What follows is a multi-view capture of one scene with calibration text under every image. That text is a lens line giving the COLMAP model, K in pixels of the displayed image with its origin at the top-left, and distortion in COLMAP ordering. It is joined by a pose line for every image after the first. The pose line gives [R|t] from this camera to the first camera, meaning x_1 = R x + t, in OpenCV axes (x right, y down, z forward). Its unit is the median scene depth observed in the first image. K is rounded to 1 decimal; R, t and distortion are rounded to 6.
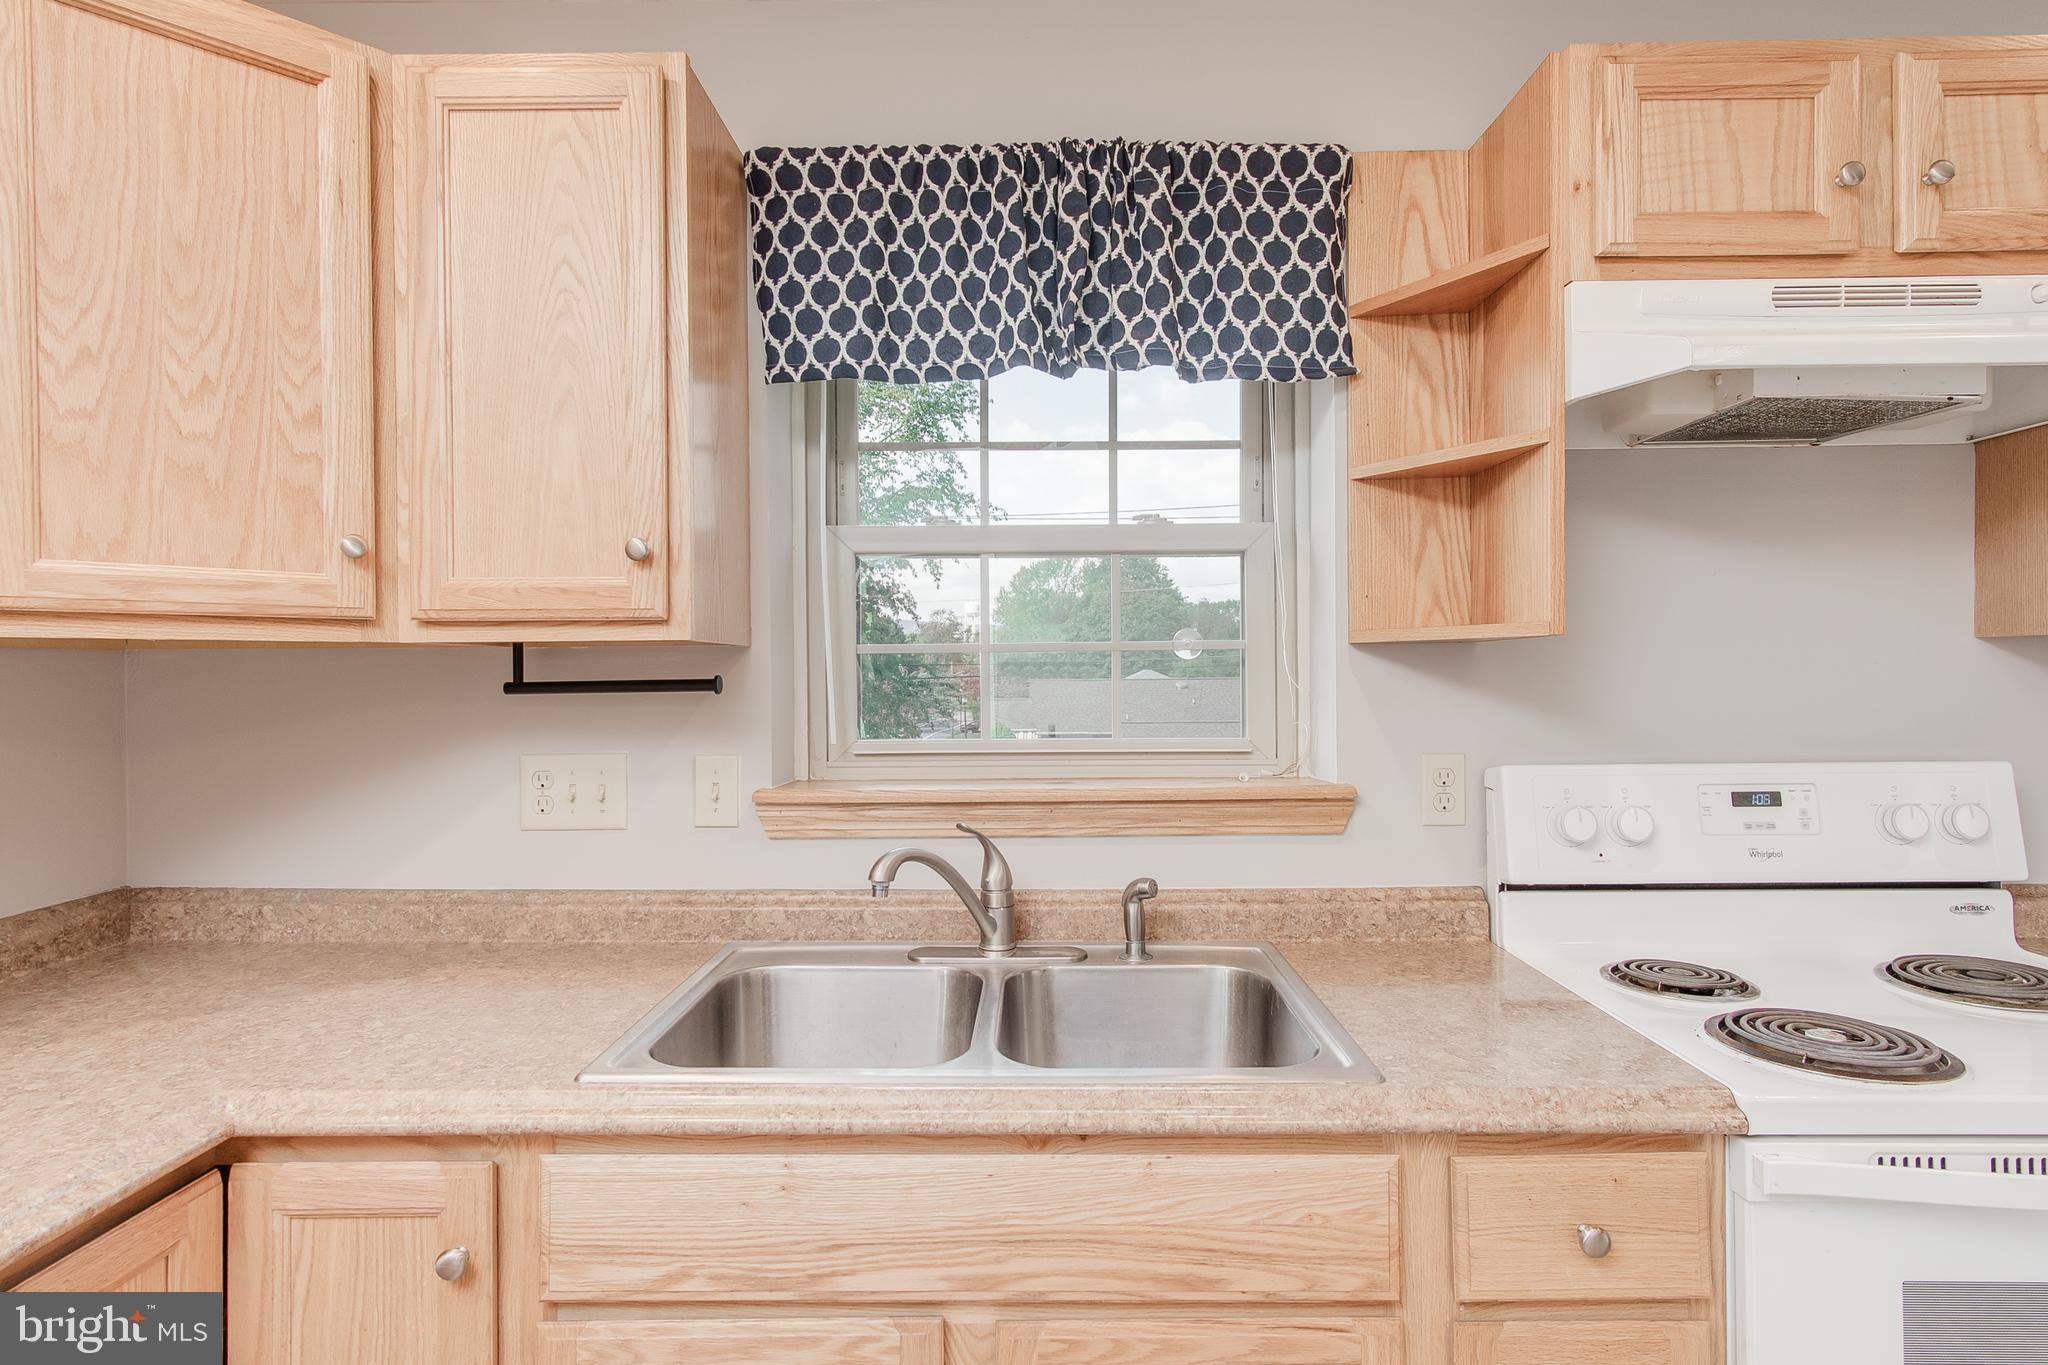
lens RADIAL K [[1100.9, 0, 1039.2], [0, 1100.9, 676.1], [0, 0, 1]] dist [0.007660, 0.002632]
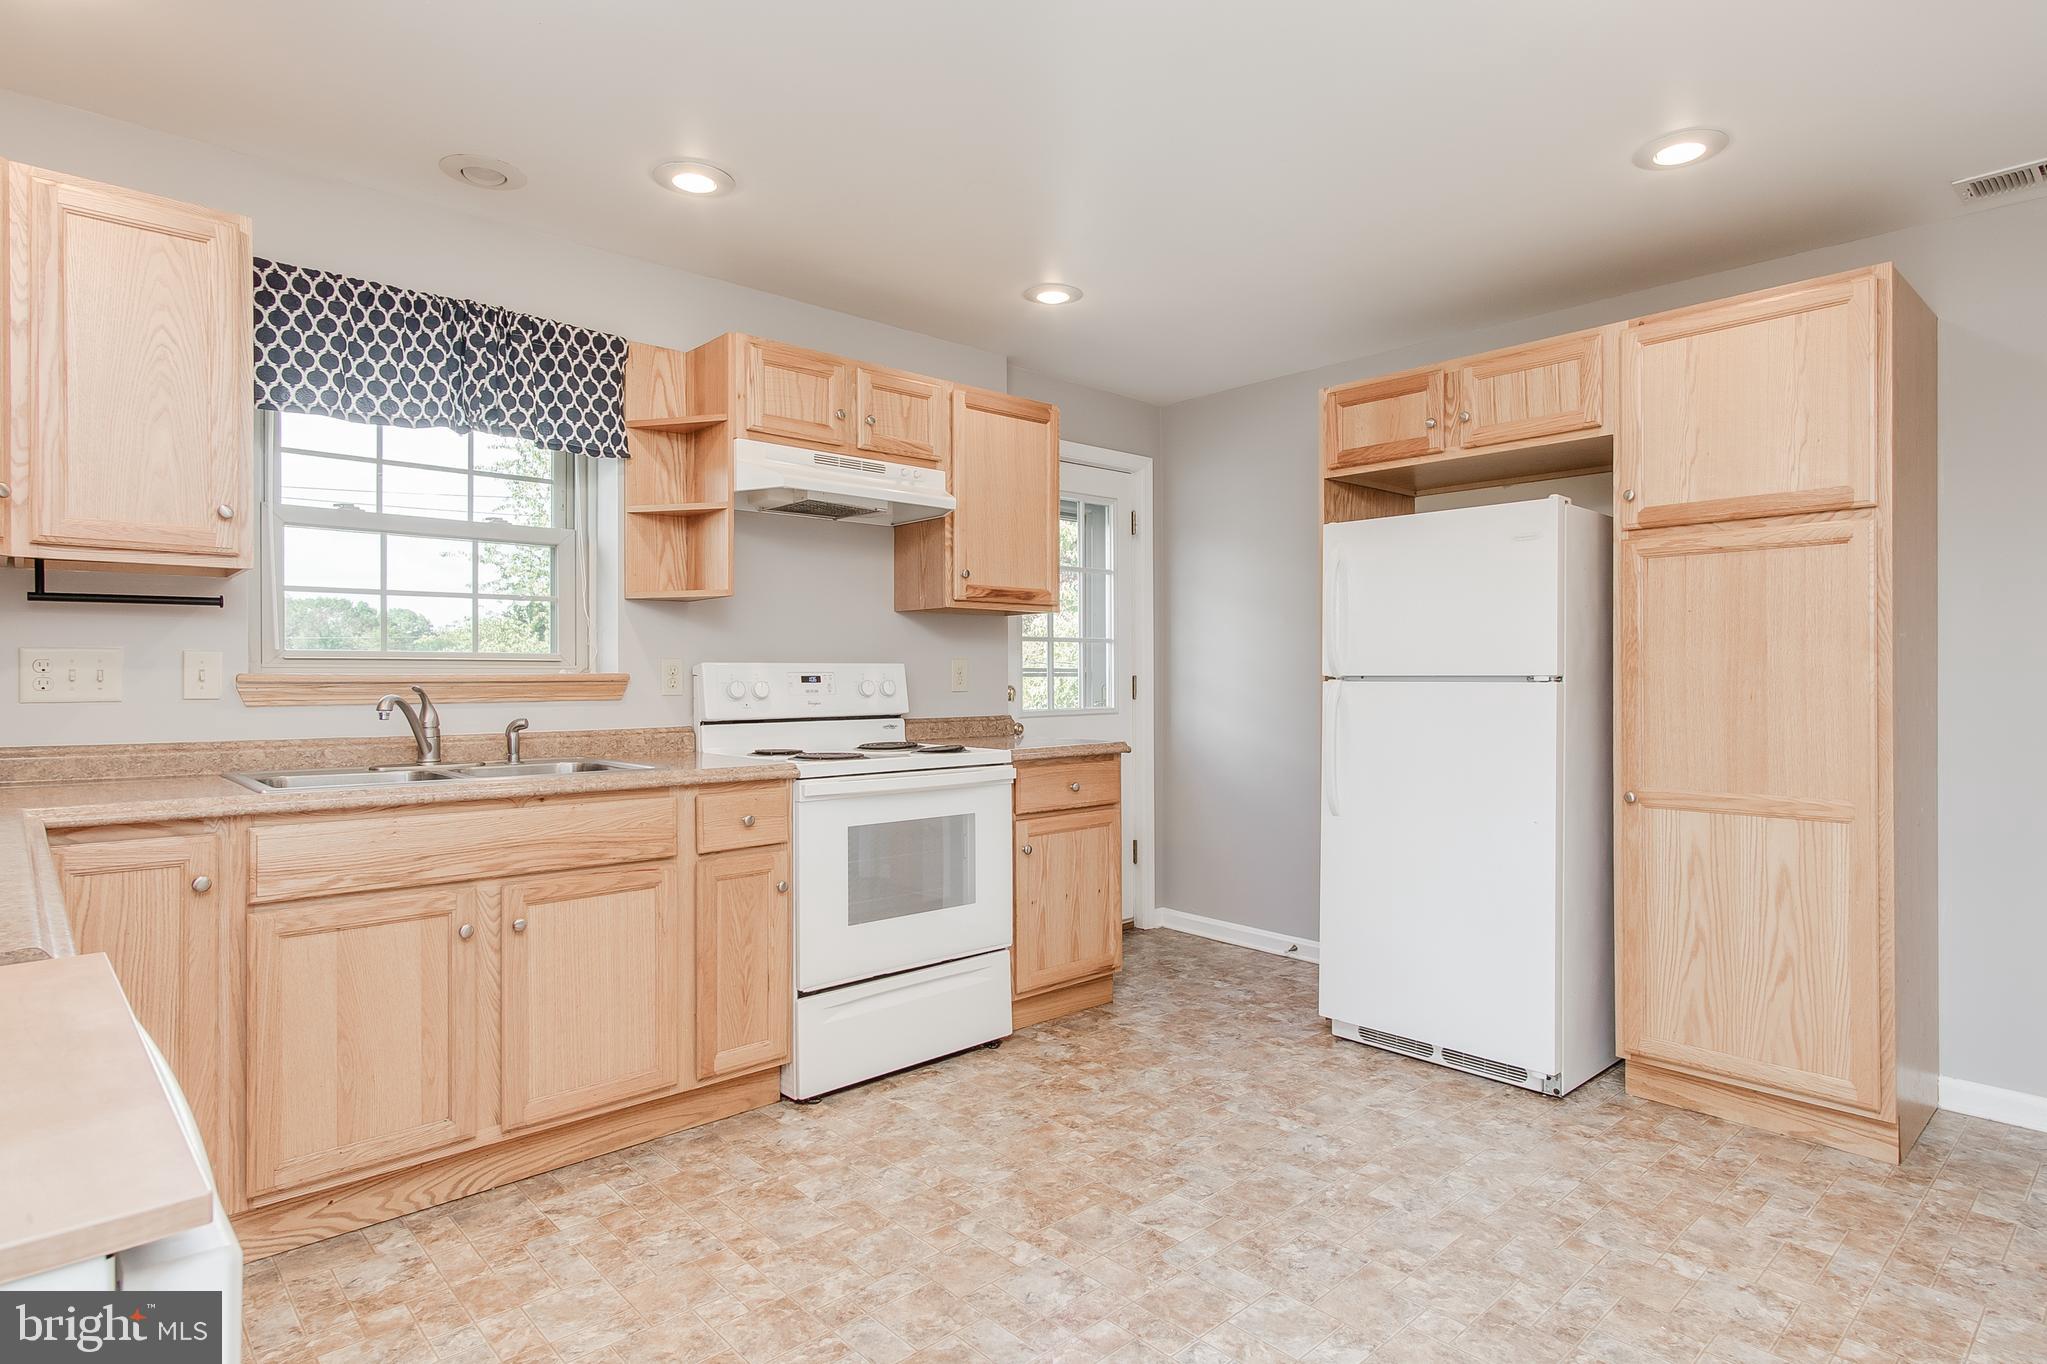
lens RADIAL K [[1088.3, 0, 1023.5], [0, 1088.3, 682.0], [0, 0, 1]] dist [0.002239, 0.001170]
pose [[0.737485, 0.004058, 0.675351, -0.495745], [-0.001429, 0.999989, -0.004448, 0.125535], [-0.675362, 0.002315, 0.737483, -0.873535]]
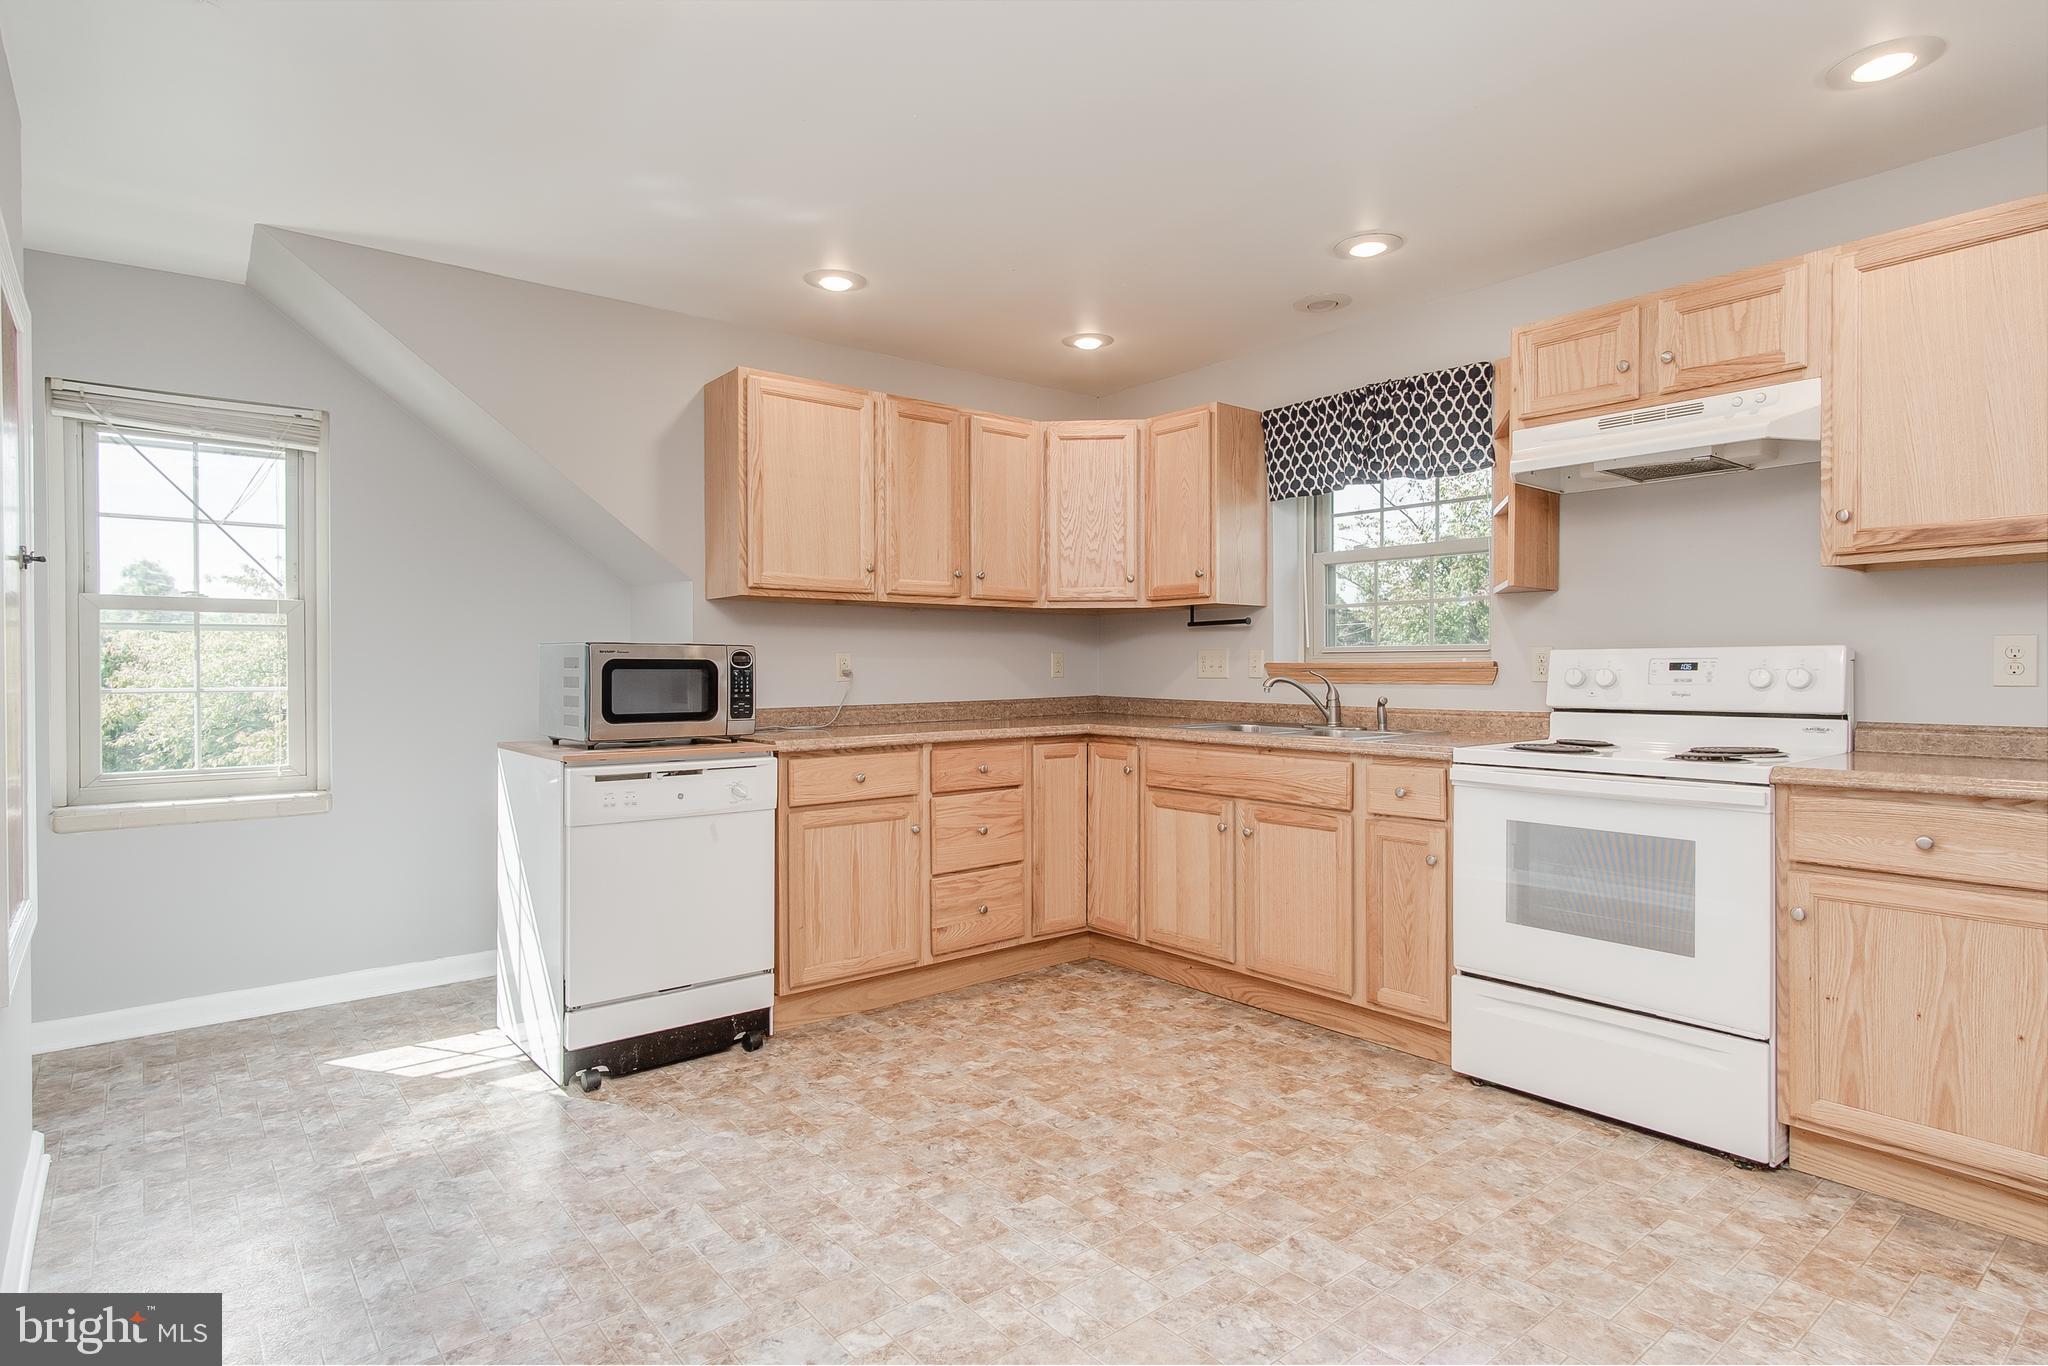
lens RADIAL K [[1049.0, 0, 1024.0], [0, 1049.0, 683.0], [0, 0, 1]] dist [-0.020303, 0.000201]
pose [[0.633346, 0.018235, -0.773654, 1.310602], [-0.006220, 0.999810, 0.018473, 0.113767], [0.773844, -0.006888, 0.633339, -0.998029]]
